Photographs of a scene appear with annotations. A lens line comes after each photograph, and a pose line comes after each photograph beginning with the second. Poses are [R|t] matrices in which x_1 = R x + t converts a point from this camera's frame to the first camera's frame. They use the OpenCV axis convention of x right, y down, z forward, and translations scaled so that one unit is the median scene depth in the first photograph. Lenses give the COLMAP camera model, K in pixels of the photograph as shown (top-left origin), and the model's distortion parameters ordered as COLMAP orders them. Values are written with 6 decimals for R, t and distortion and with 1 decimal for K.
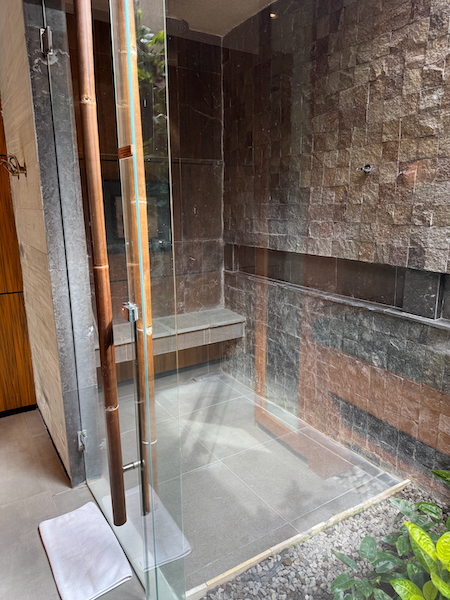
lens RADIAL K [[431.5, 0, 224.9], [0, 431.5, 300.7], [0, 0, 1]] dist [0.060931, -0.024360]
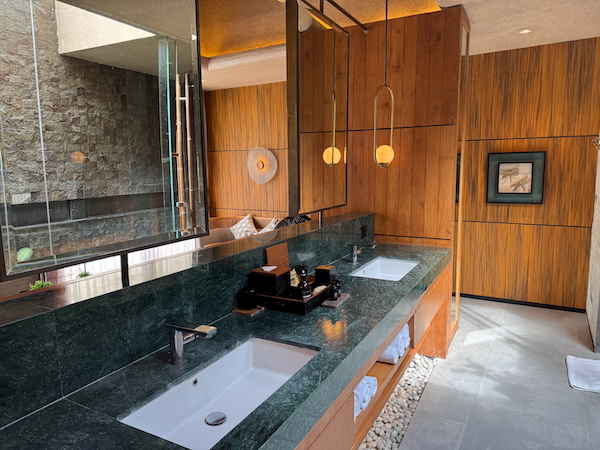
lens RADIAL K [[431.5, 0, 299.8], [0, 431.5, 225.3], [0, 0, 1]] dist [0.060931, -0.024360]
pose [[0.471696, 0.123728, -0.873038, 0.370327], [-0.195867, 0.980073, 0.033071, 0.120151], [0.859732, 0.155399, 0.486530, -0.563049]]
